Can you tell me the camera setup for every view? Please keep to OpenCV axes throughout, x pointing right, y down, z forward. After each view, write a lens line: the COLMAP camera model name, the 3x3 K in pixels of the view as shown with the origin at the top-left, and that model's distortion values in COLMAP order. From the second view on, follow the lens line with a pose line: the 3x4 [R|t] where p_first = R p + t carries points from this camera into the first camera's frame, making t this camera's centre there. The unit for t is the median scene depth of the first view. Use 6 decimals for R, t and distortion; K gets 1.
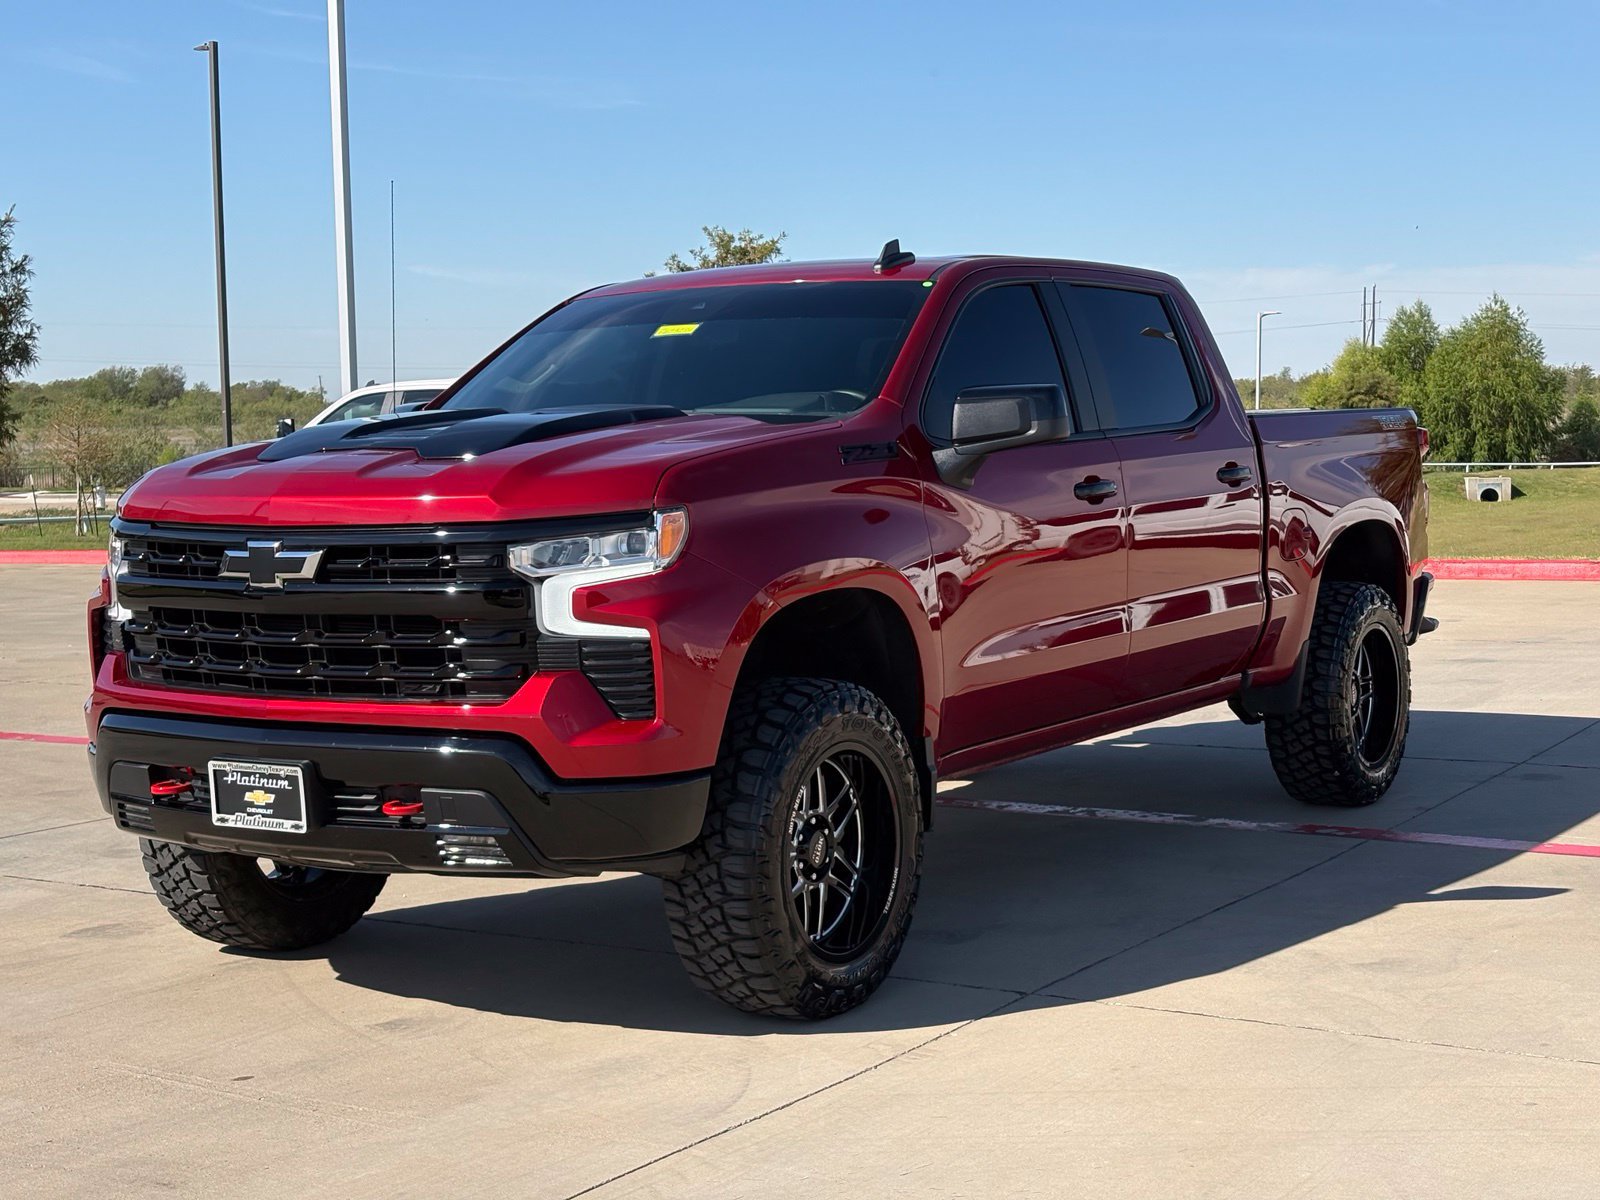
lens RADIAL K [[2414.0, 0, 800.0], [0, 2414.0, 600.0], [0, 0, 1]] dist [0.223296, -0.849863]
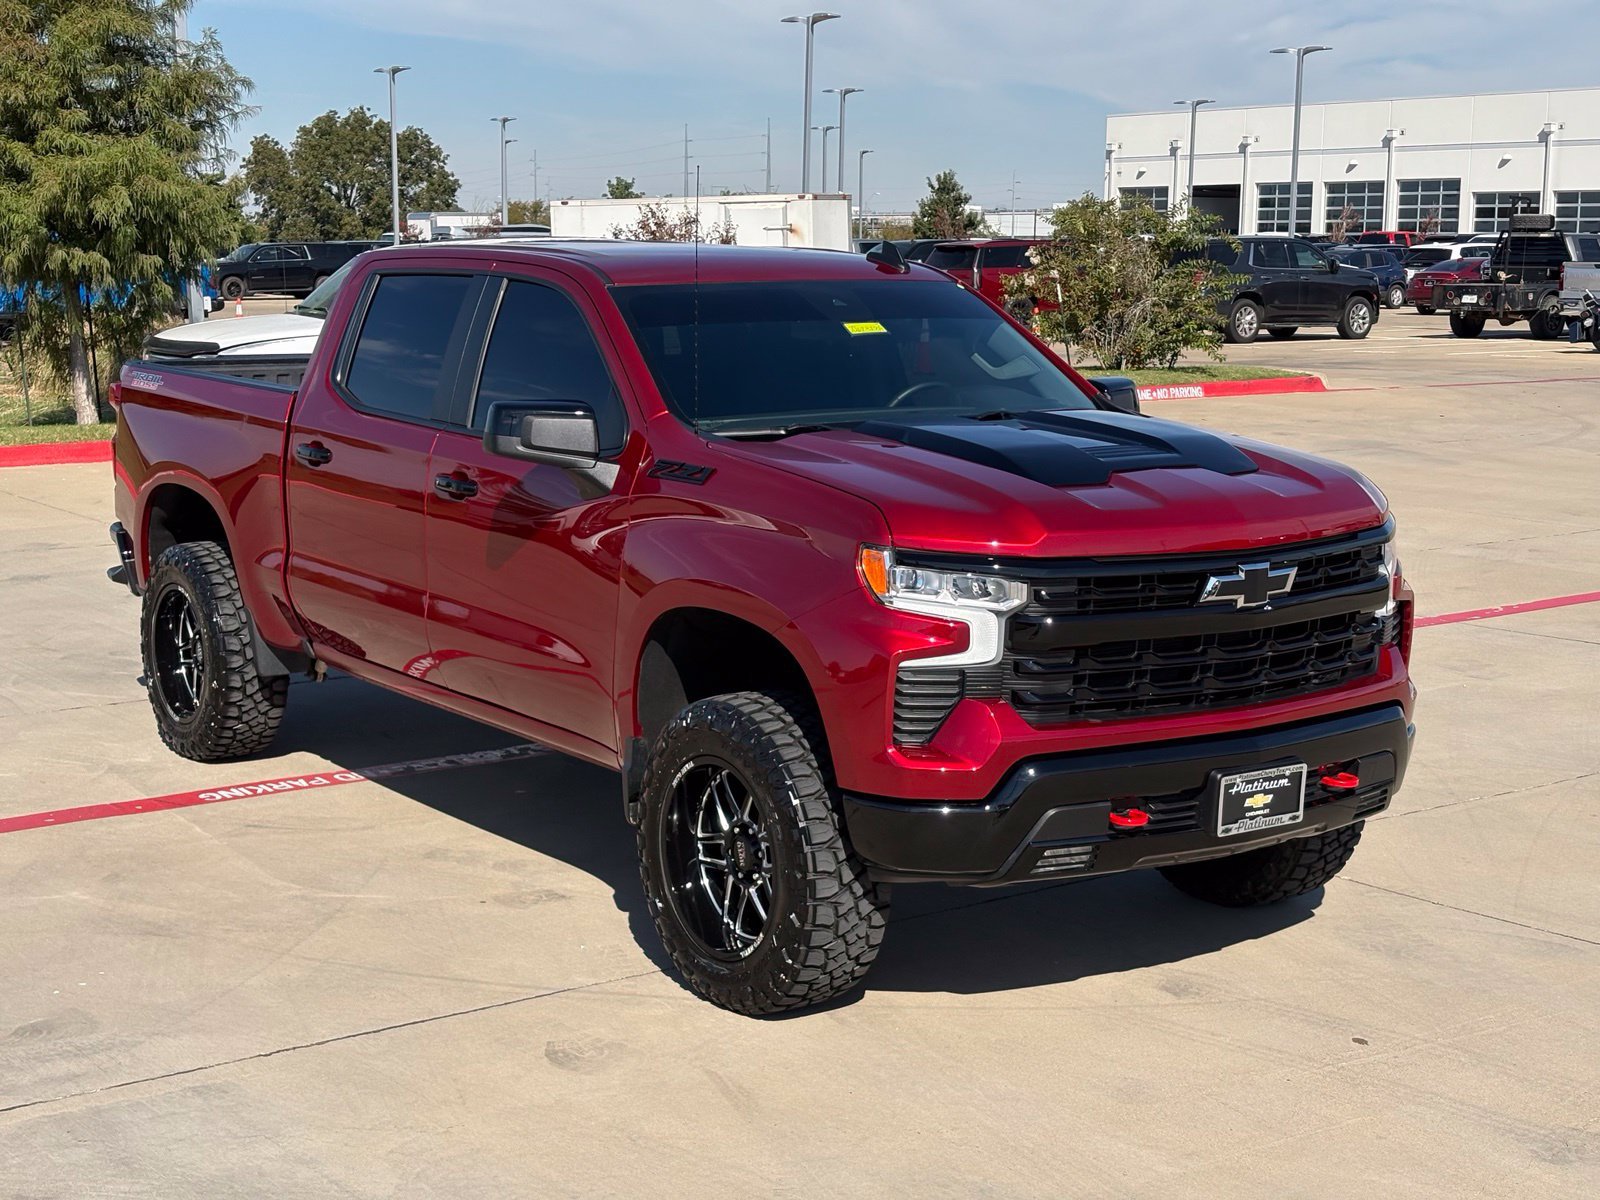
lens RADIAL K [[2414.3, 0, 776.1], [0, 2414.3, 602.7], [0, 0, 1]] dist [0.238797, -0.941242]
pose [[0.369527, -0.118694, 0.921608, -1.206304], [0.053515, 0.992881, 0.106416, -0.124018], [-0.927678, 0.009997, 0.373248, 0.747423]]
